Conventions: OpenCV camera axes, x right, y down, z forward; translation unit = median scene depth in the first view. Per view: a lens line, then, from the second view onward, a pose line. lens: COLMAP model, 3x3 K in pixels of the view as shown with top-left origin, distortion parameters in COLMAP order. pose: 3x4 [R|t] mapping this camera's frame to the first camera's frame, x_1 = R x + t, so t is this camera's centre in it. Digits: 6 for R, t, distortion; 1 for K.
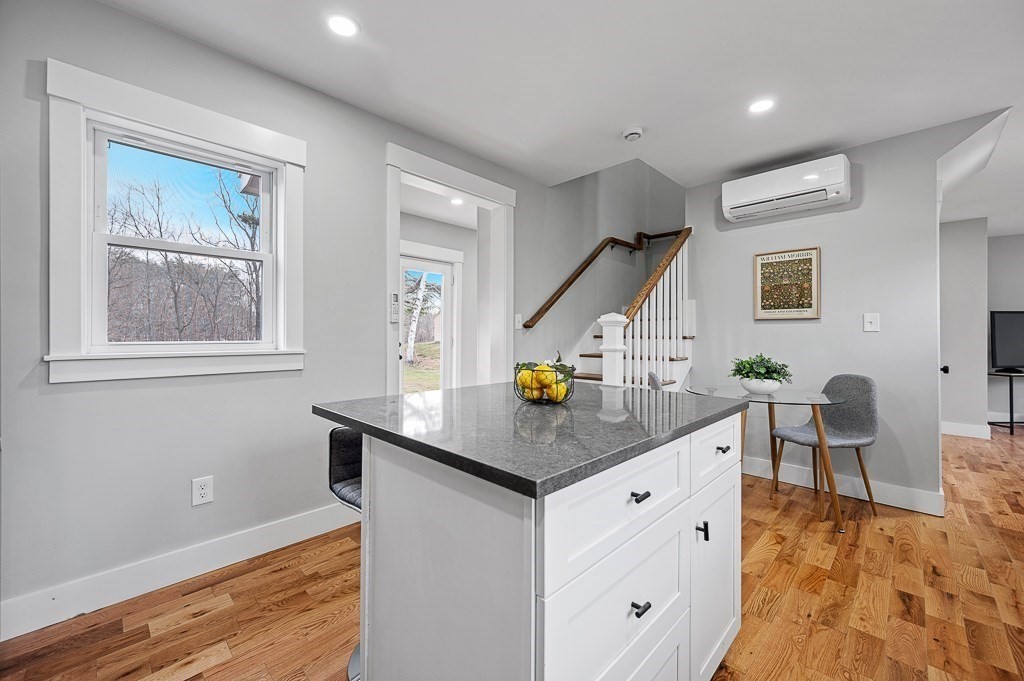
lens RADIAL K [[407.2, 0, 508.8], [0, 407.2, 337.2], [0, 0, 1]] dist [0.003088, 0.000365]
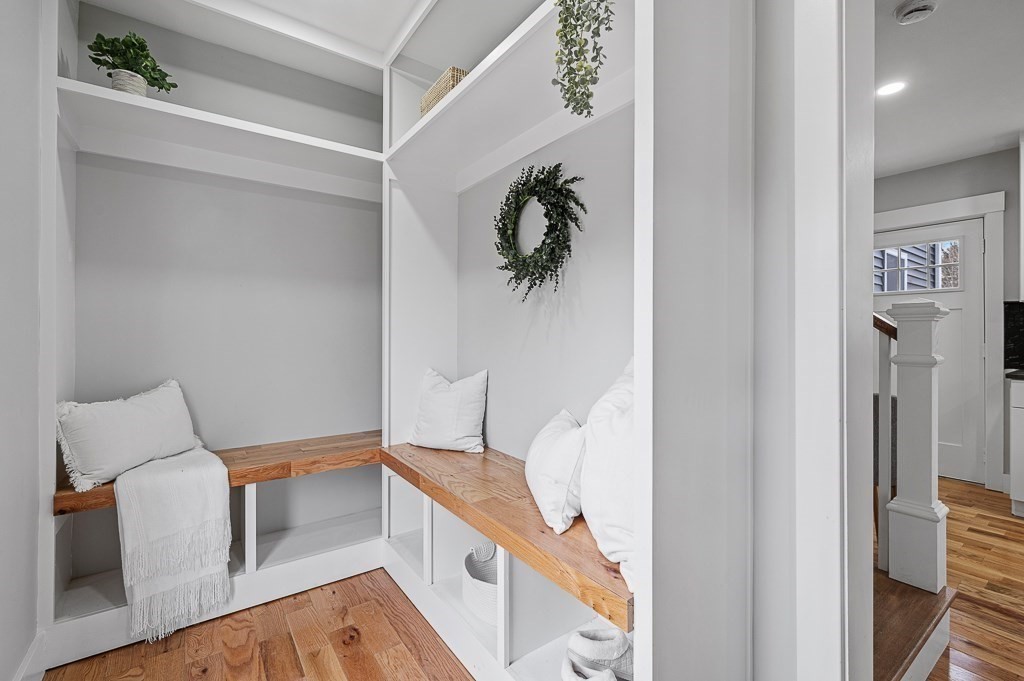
lens RADIAL K [[443.4, 0, 515.0], [0, 443.4, 336.2], [0, 0, 1]] dist [-0.002418, -0.000693]
pose [[0.148401, -0.005738, 0.988911, -0.674237], [0.000413, 0.999983, 0.005741, -0.015213], [-0.988927, -0.000444, 0.148401, 2.266811]]
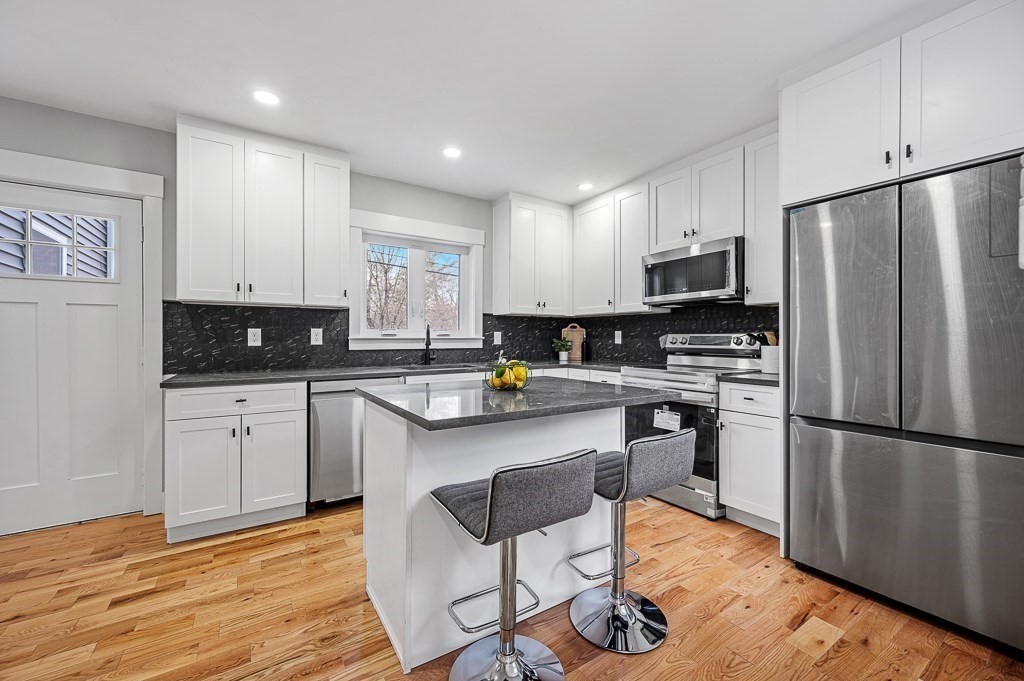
lens RADIAL K [[407.2, 0, 508.8], [0, 407.2, 337.2], [0, 0, 1]] dist [0.003088, 0.000365]
pose [[-0.978343, -0.003123, 0.206965, -0.150333], [-0.003743, 0.999990, -0.002606, -0.009757], [-0.206955, -0.003324, -0.978345, 1.766736]]
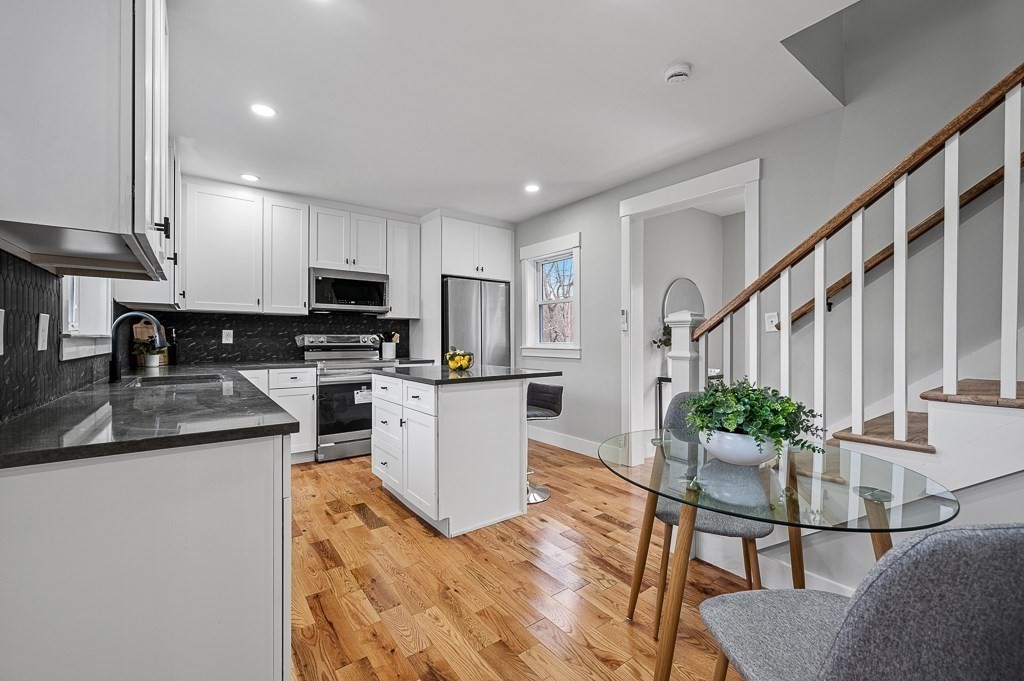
lens RADIAL K [[423.3, 0, 515.8], [0, 423.3, 336.4], [0, 0, 1]] dist [-0.000419, 0.000119]
pose [[-0.128368, -0.008341, -0.991692, 1.715850], [-0.001221, 0.999965, -0.008253, -0.001927], [0.991726, 0.000151, -0.128374, 1.208780]]
